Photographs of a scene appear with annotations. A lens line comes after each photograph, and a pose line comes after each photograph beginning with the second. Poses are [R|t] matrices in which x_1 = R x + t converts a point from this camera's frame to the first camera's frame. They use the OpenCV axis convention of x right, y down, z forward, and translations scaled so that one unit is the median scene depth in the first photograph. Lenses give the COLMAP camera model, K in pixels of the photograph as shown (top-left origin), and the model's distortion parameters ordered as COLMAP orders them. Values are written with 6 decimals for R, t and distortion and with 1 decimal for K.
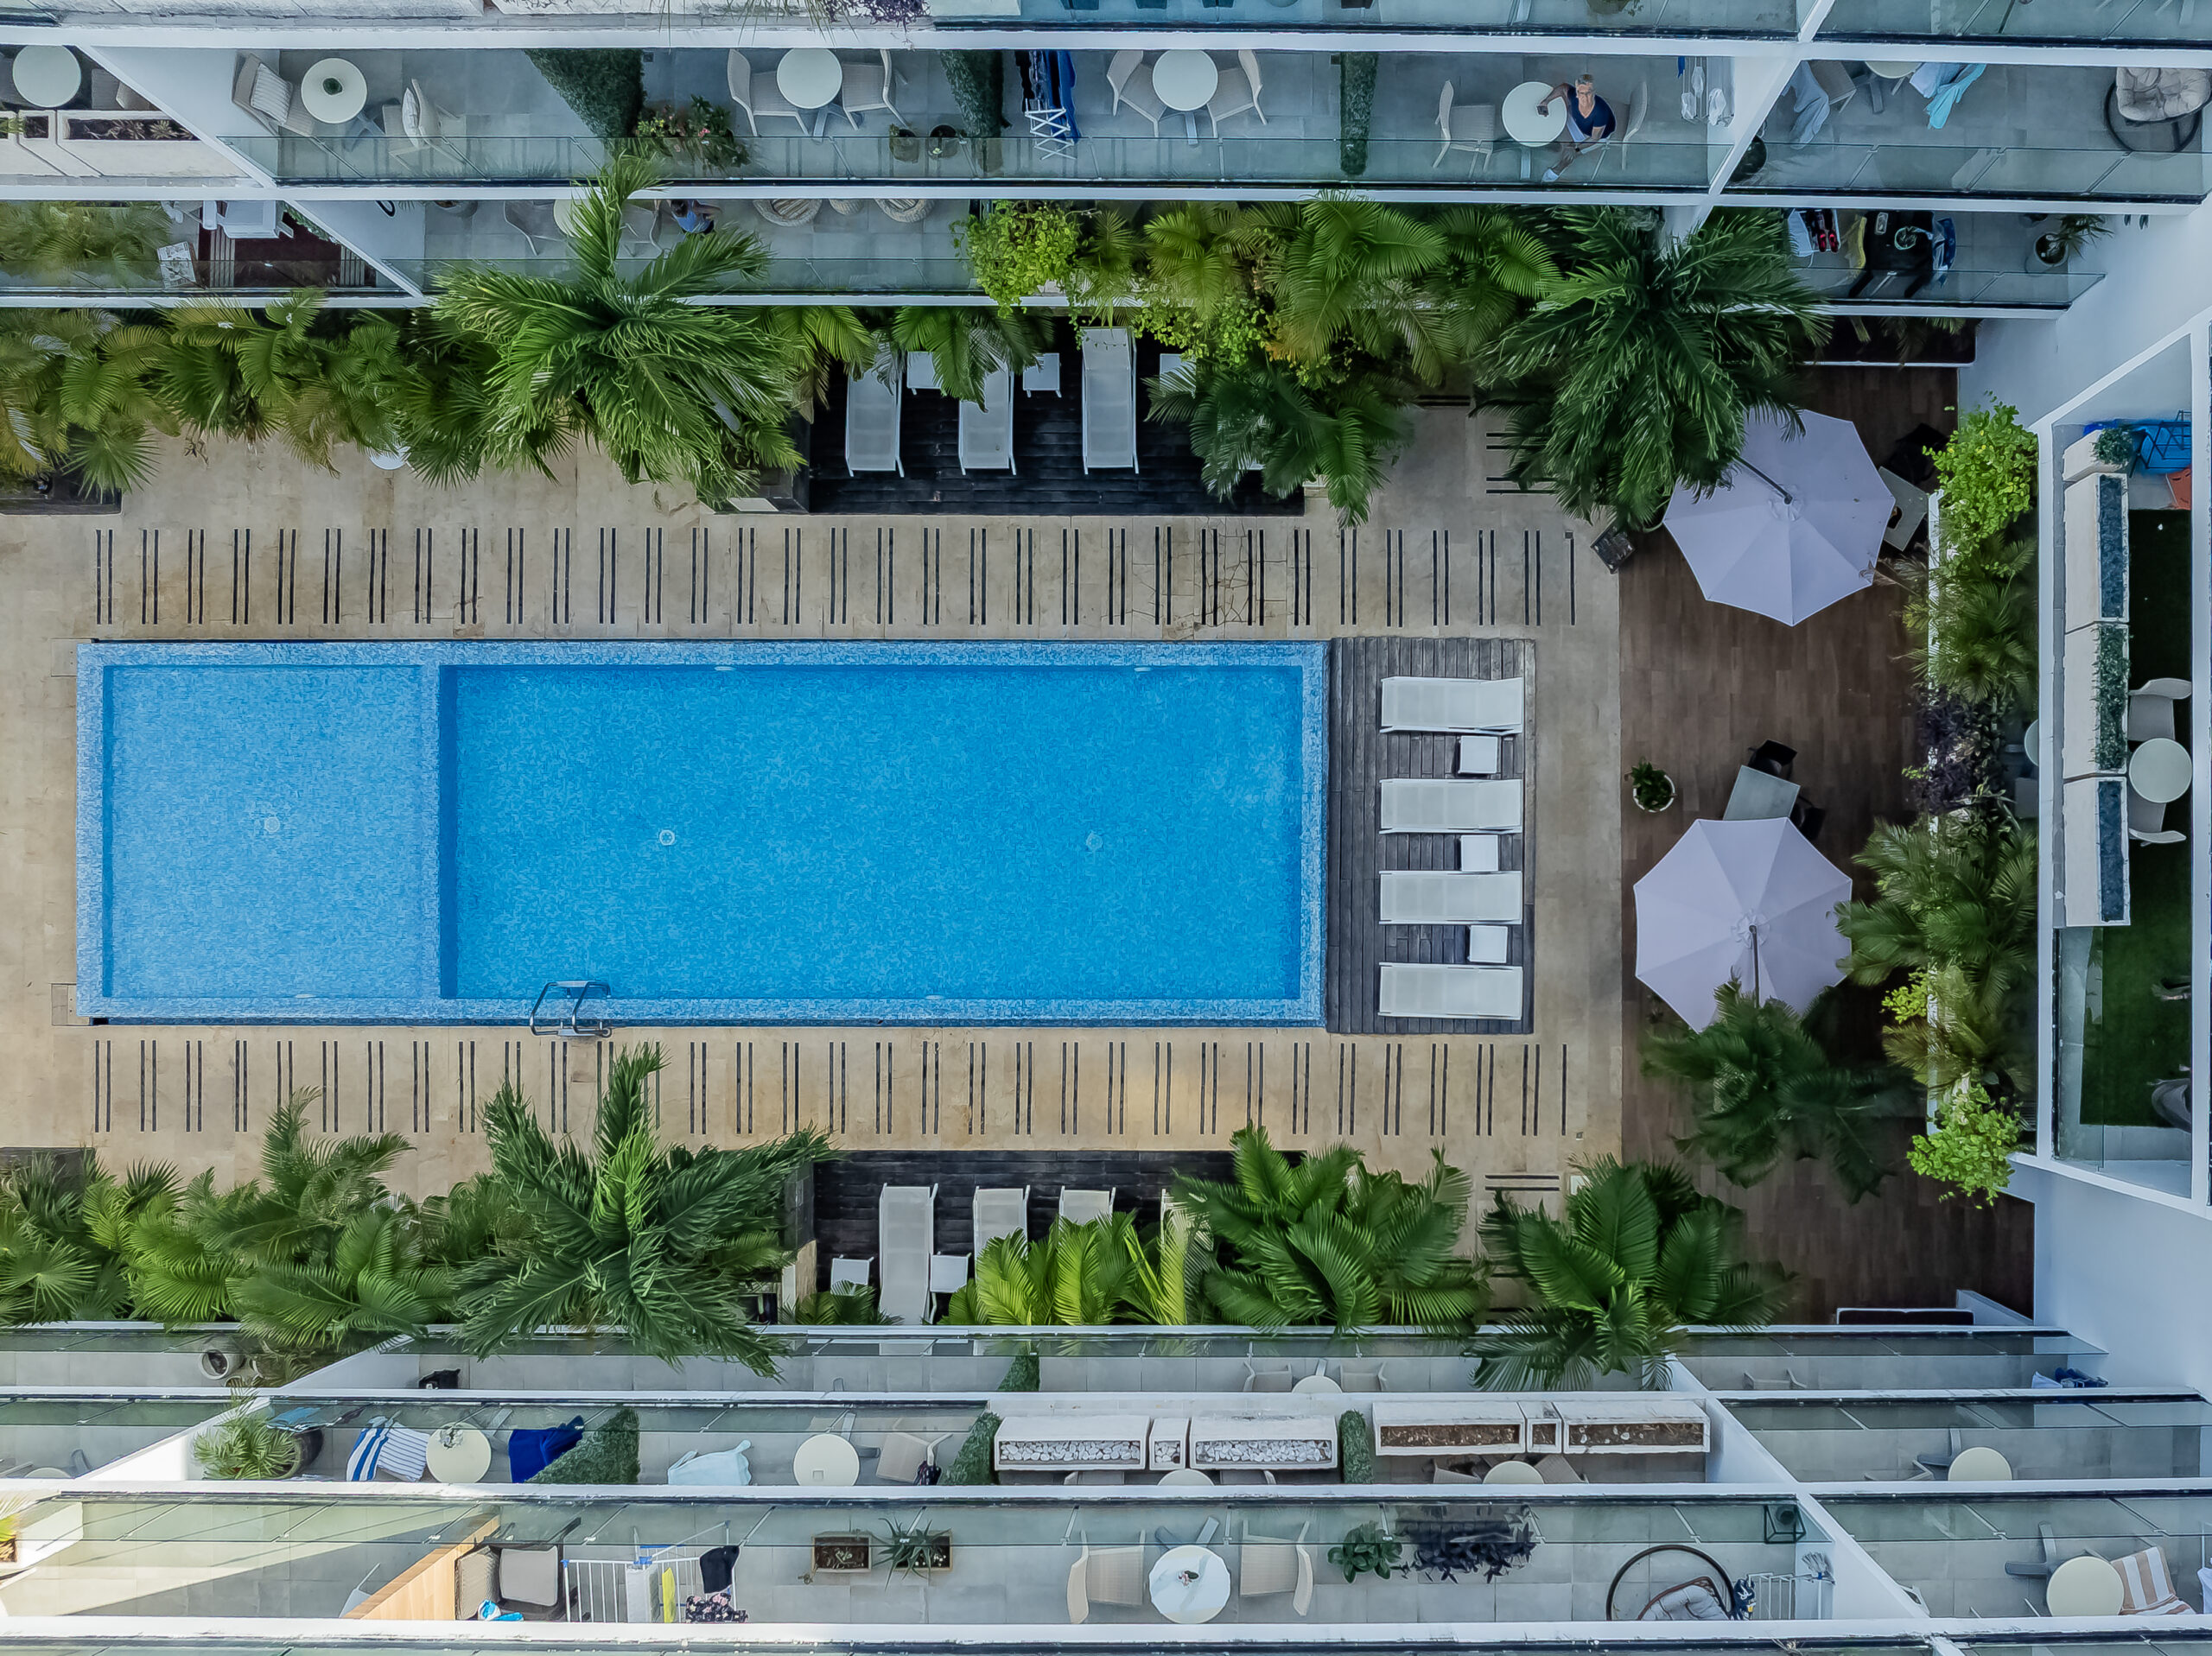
lens RADIAL K [[1561.8, 0, 1106.6], [0, 1561.8, 931.0], [0, 0, 1]] dist [-0.051838, 0.032649]
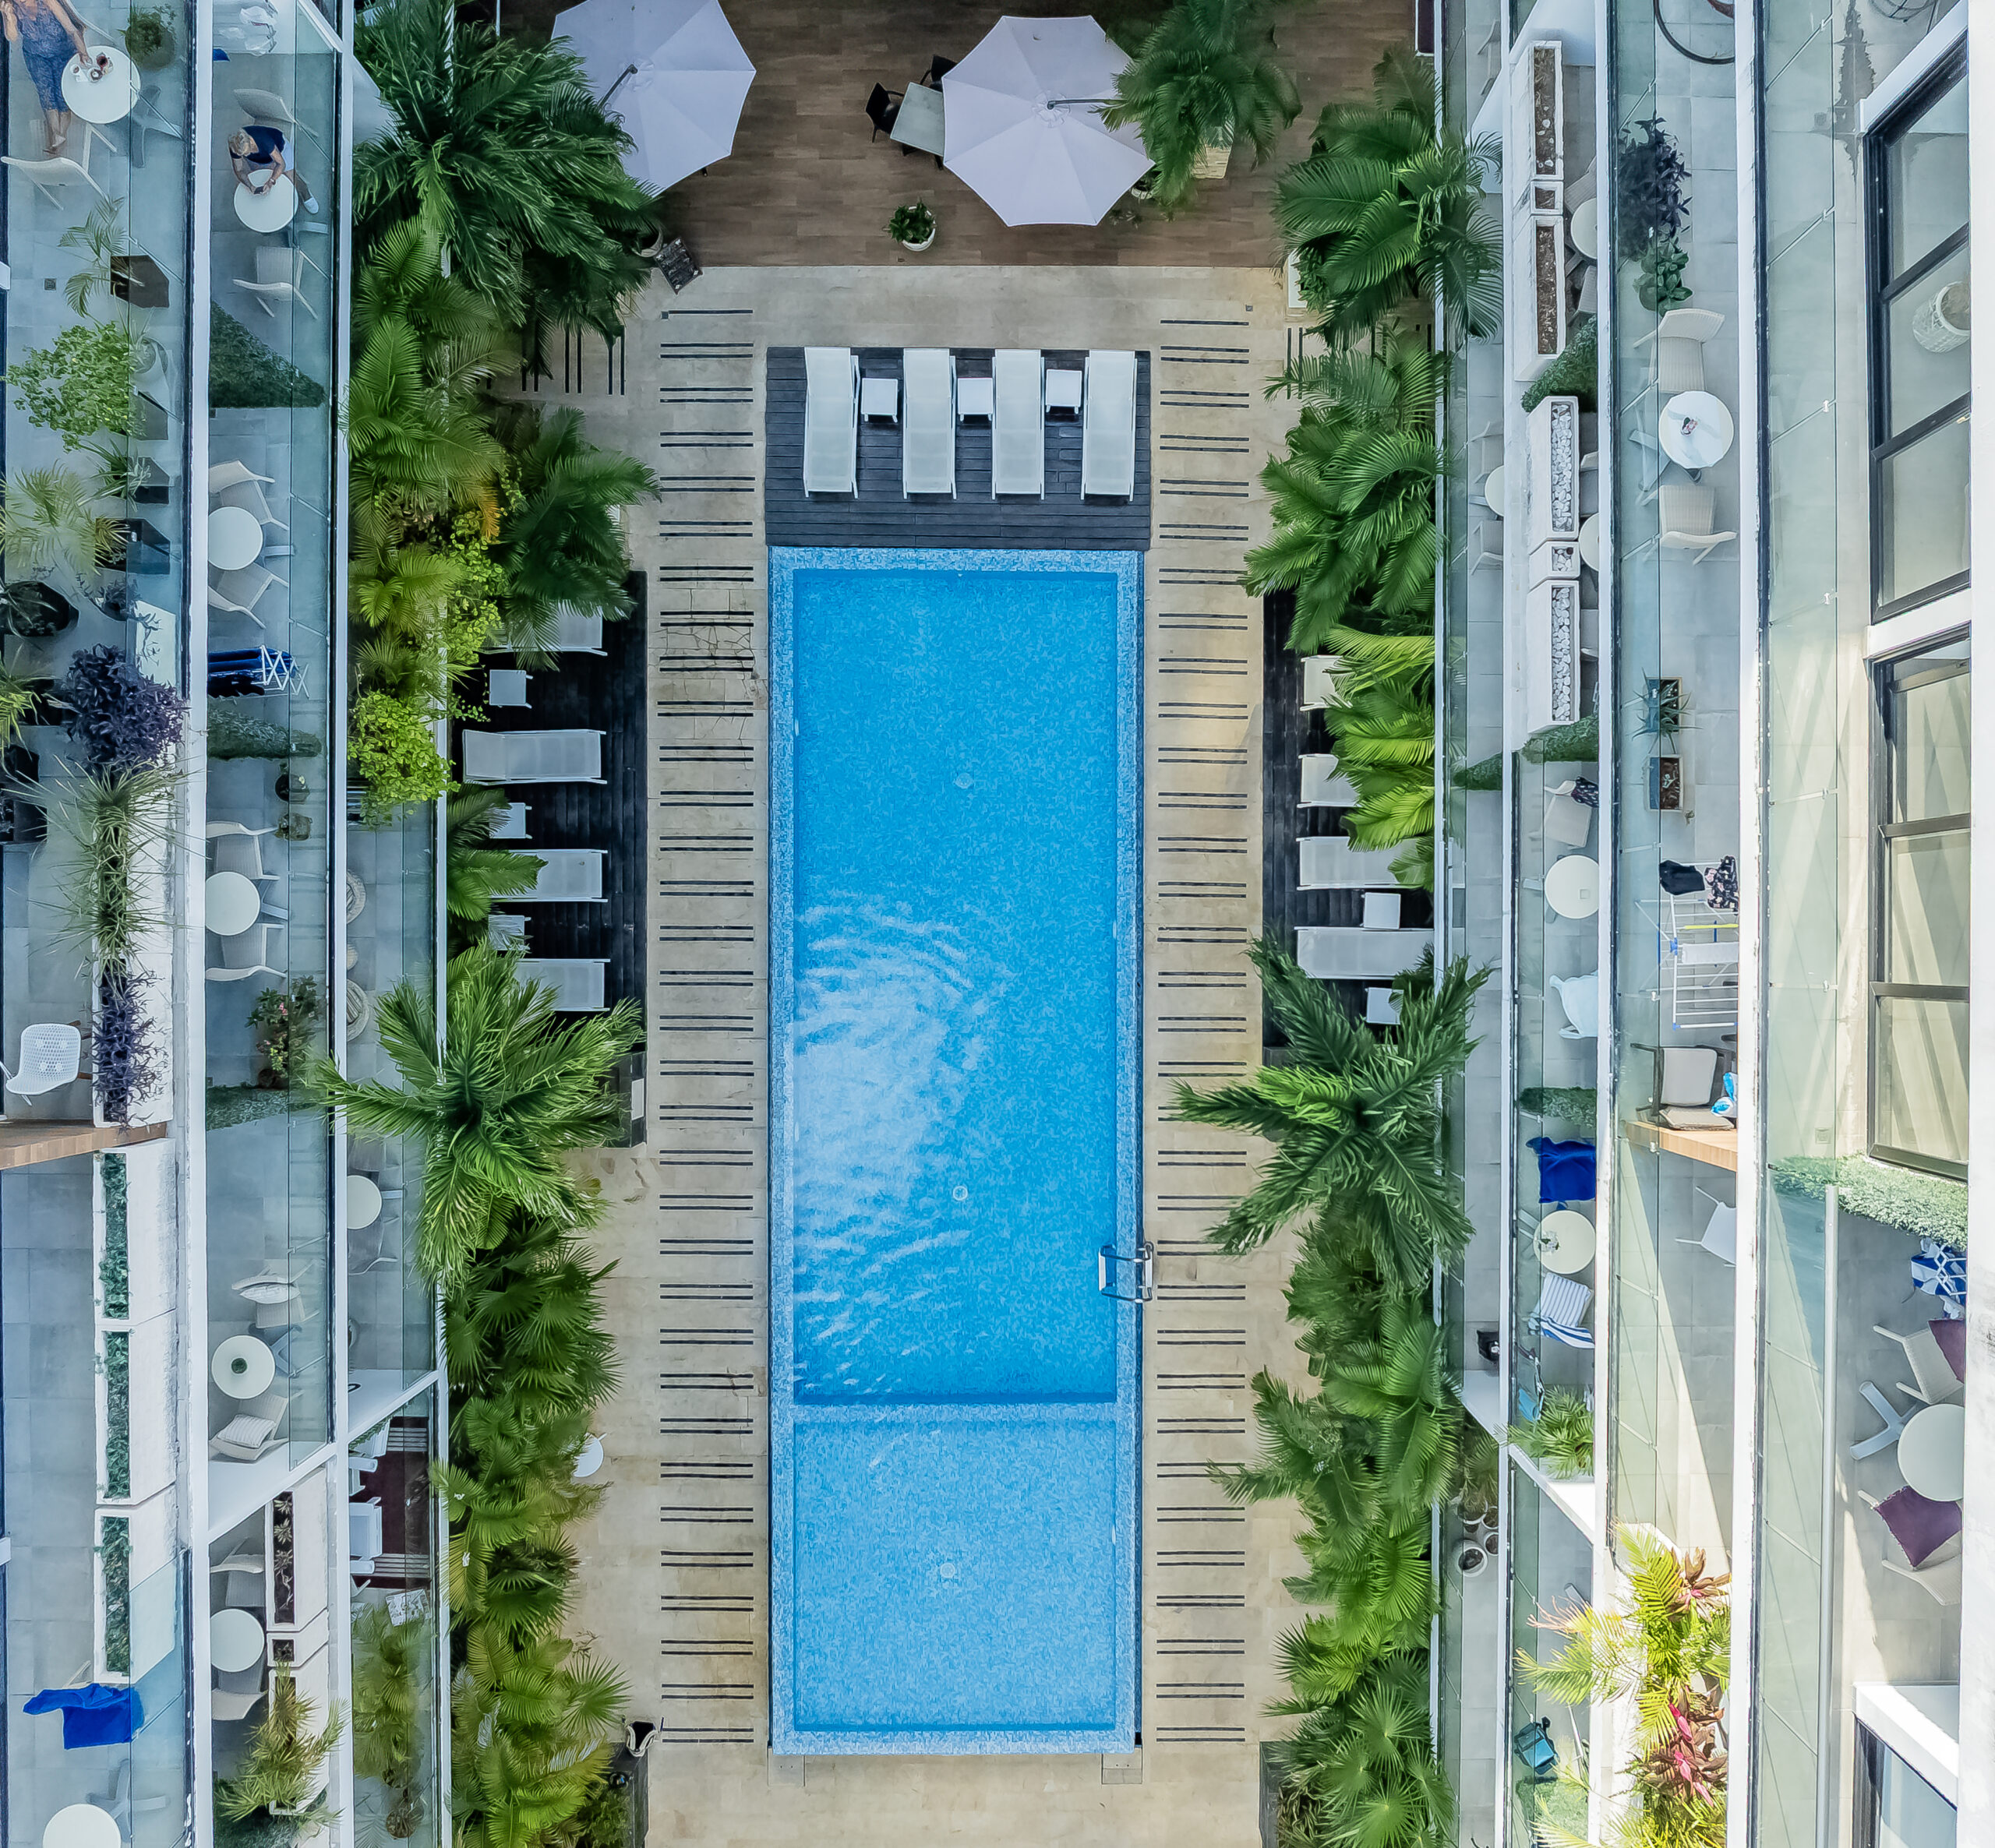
lens RADIAL K [[1514.4, 0, 1058.9], [0, 1514.4, 927.9], [0, 0, 1]] dist [-0.032391, -0.002716]
pose [[0.000009, -0.999922, -0.012475, -0.111573], [0.999931, -0.000138, 0.011757, -0.007323], [-0.011757, -0.012474, 0.999853, -0.003556]]
